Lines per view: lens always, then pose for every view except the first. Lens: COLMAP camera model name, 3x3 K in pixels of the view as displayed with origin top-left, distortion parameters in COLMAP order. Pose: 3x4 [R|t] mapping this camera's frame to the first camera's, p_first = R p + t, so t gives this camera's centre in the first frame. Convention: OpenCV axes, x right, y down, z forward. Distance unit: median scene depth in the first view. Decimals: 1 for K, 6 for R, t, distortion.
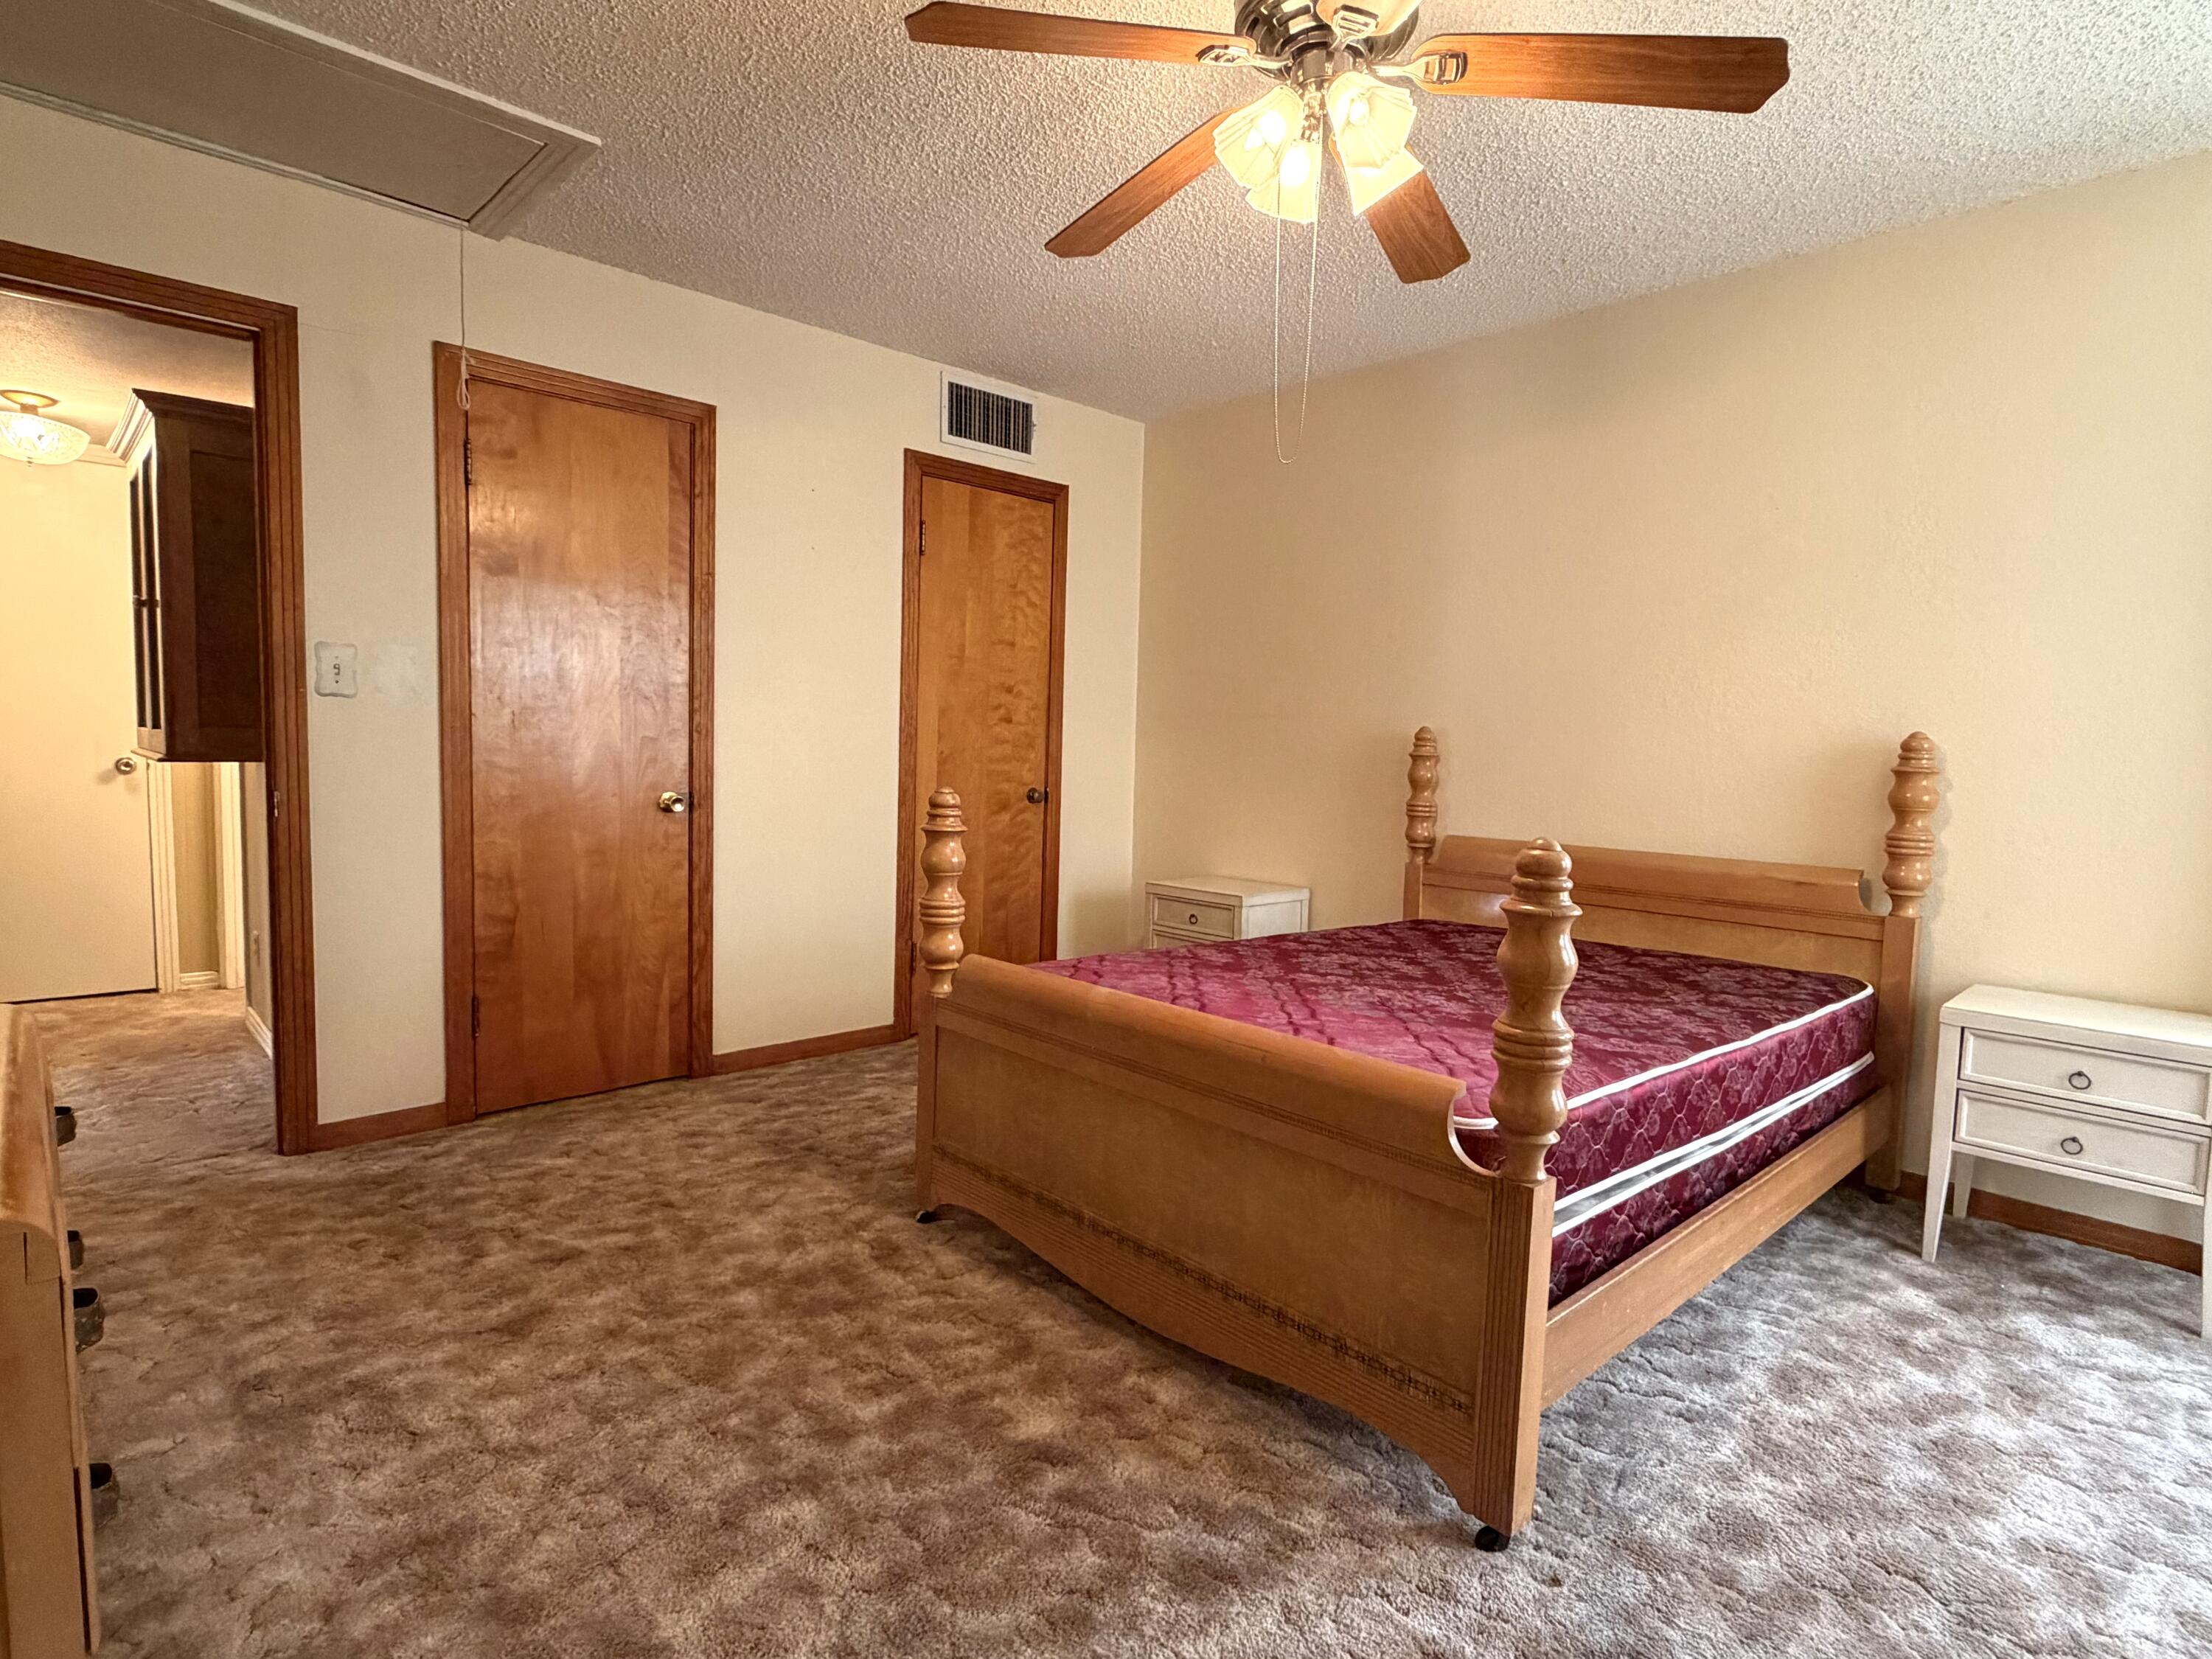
lens RADIAL K [[1199.4, 0, 1098.5], [0, 1199.4, 815.6], [0, 0, 1]] dist [0.035661, 0.000081]
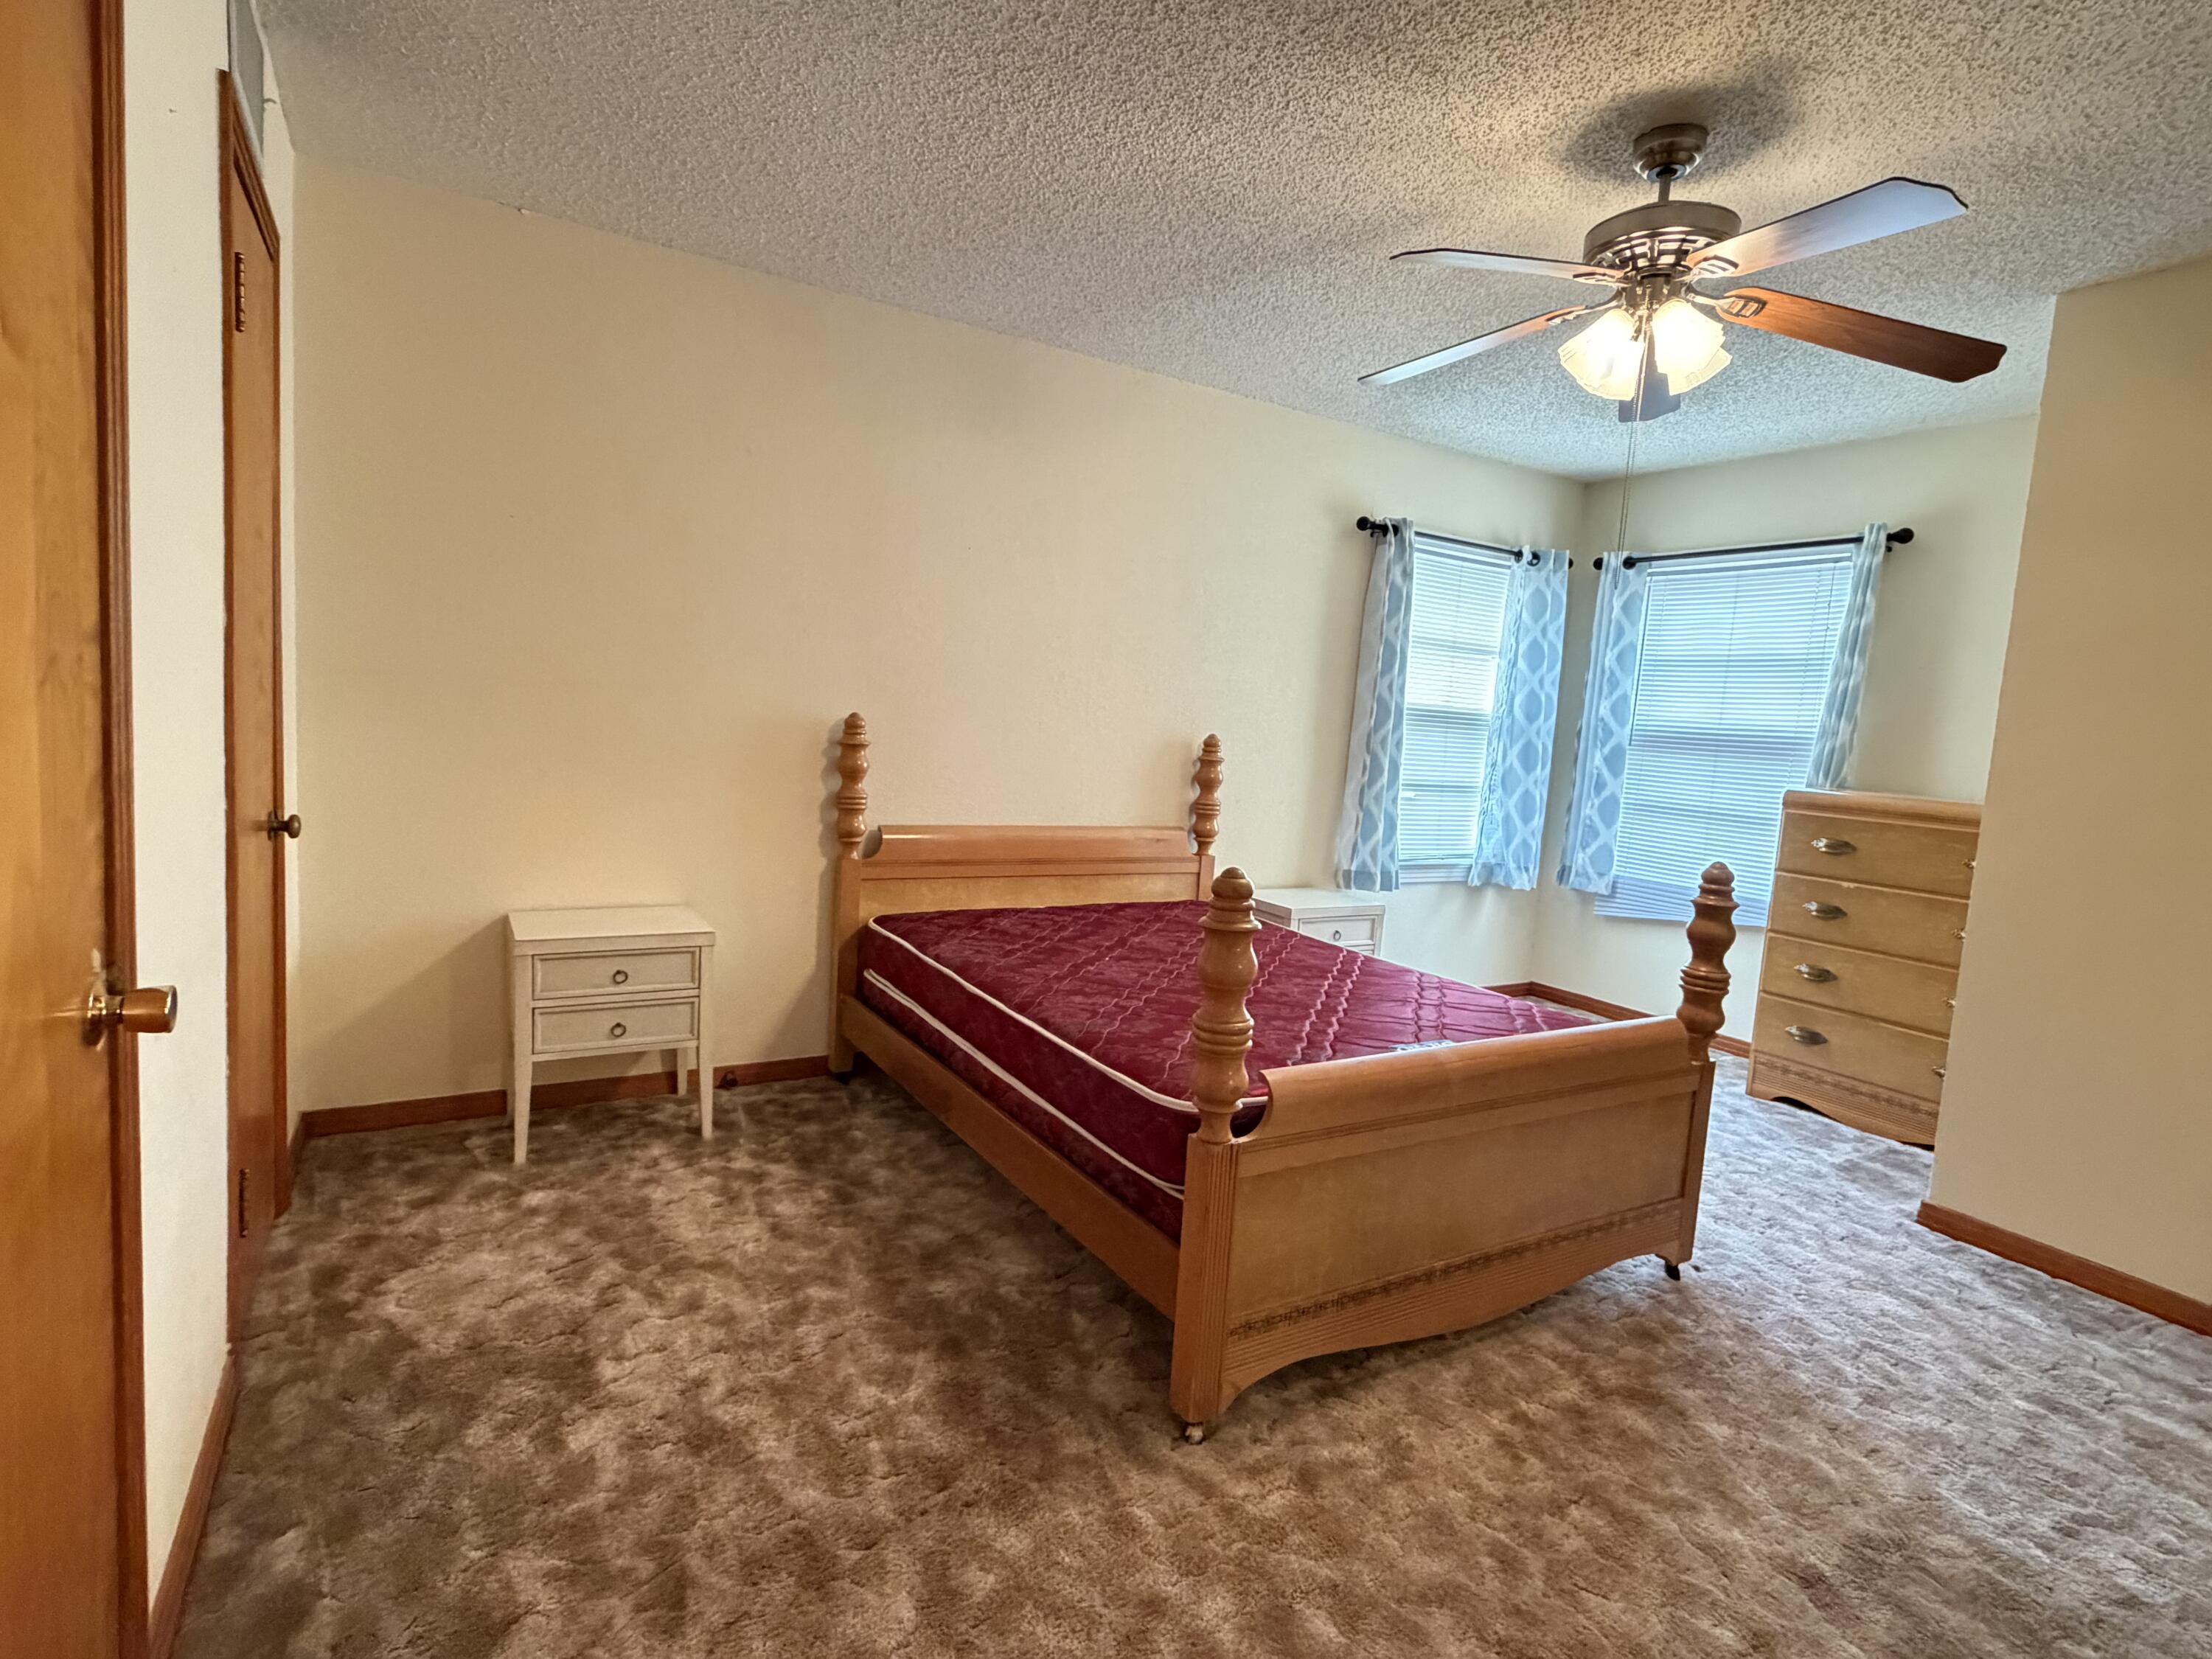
lens RADIAL K [[1093.9, 0, 1106.0], [0, 1093.9, 829.5], [0, 0, 1]] dist [0.001284, -0.000421]
pose [[0.202700, -0.103948, 0.973708, -0.522845], [0.011353, 0.994533, 0.103808, -0.069538], [-0.979175, -0.009987, 0.202772, 0.633245]]
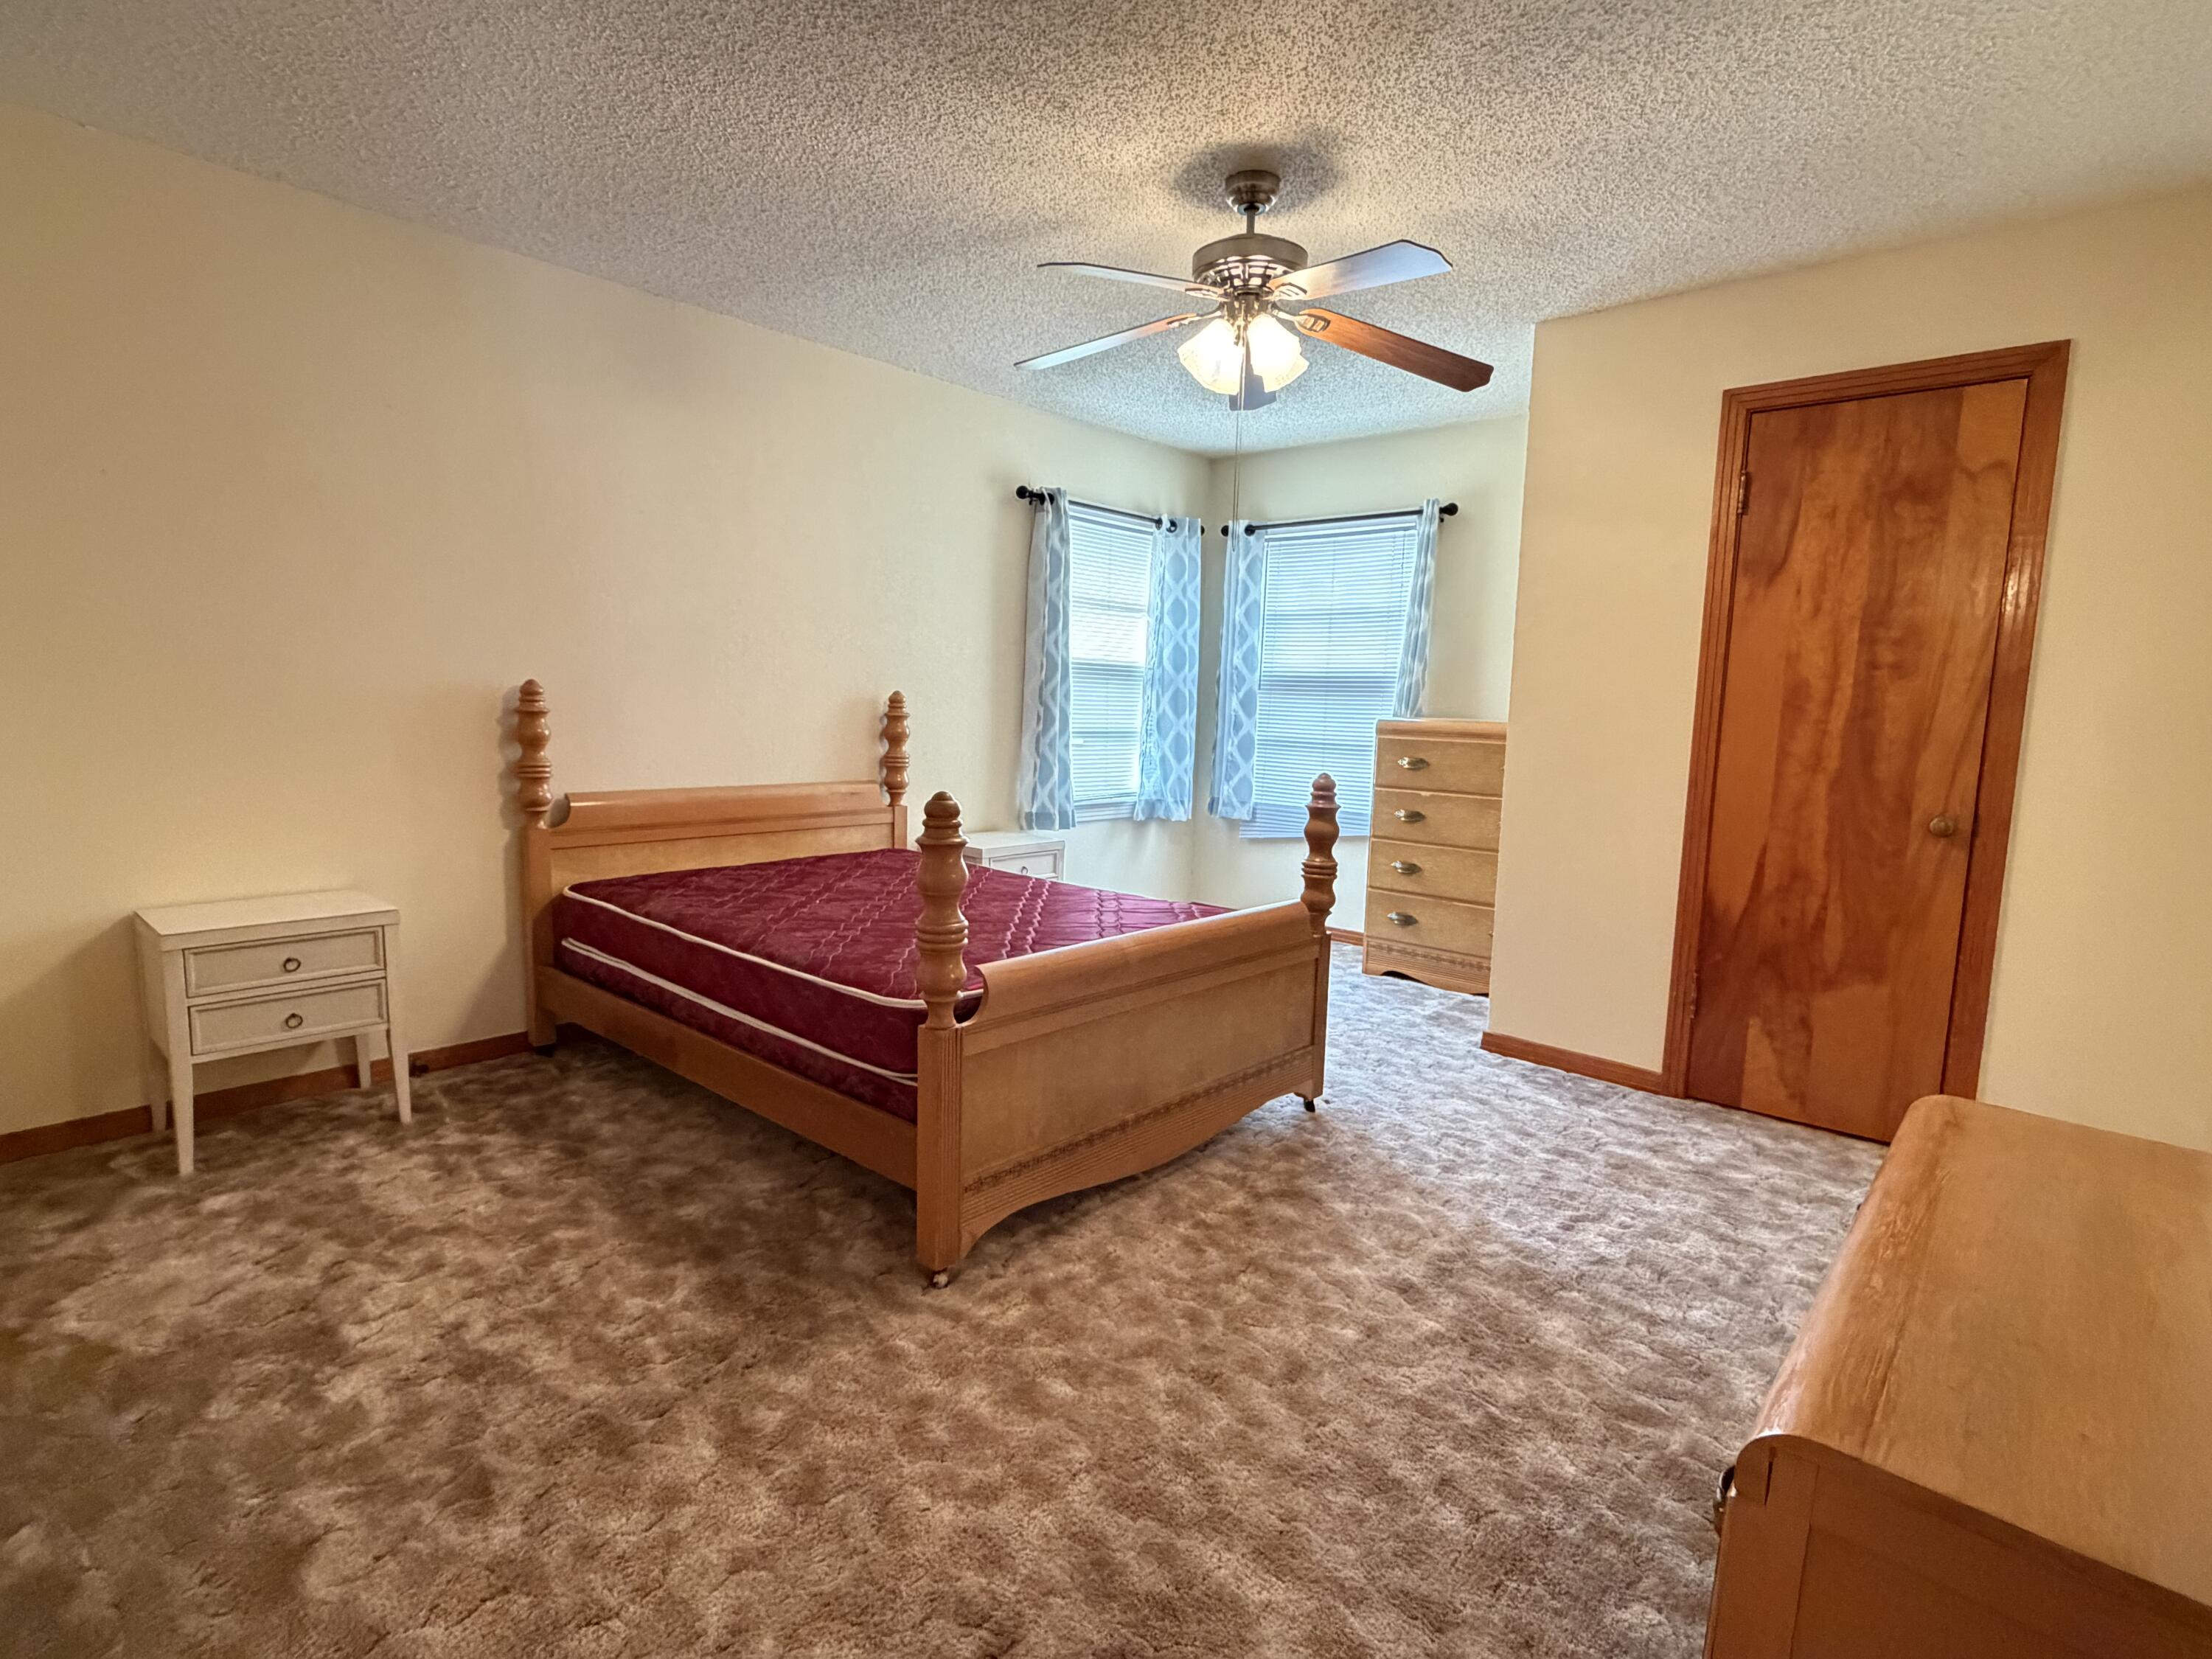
lens RADIAL K [[1086.1, 0, 1097.7], [0, 1086.1, 828.7], [0, 0, 1]] dist [0.001279, -0.000566]
pose [[-0.089166, -0.137776, 0.986442, -0.594893], [0.044224, 0.988862, 0.142112, -0.059997], [-0.995034, 0.056296, -0.082080, 0.642132]]
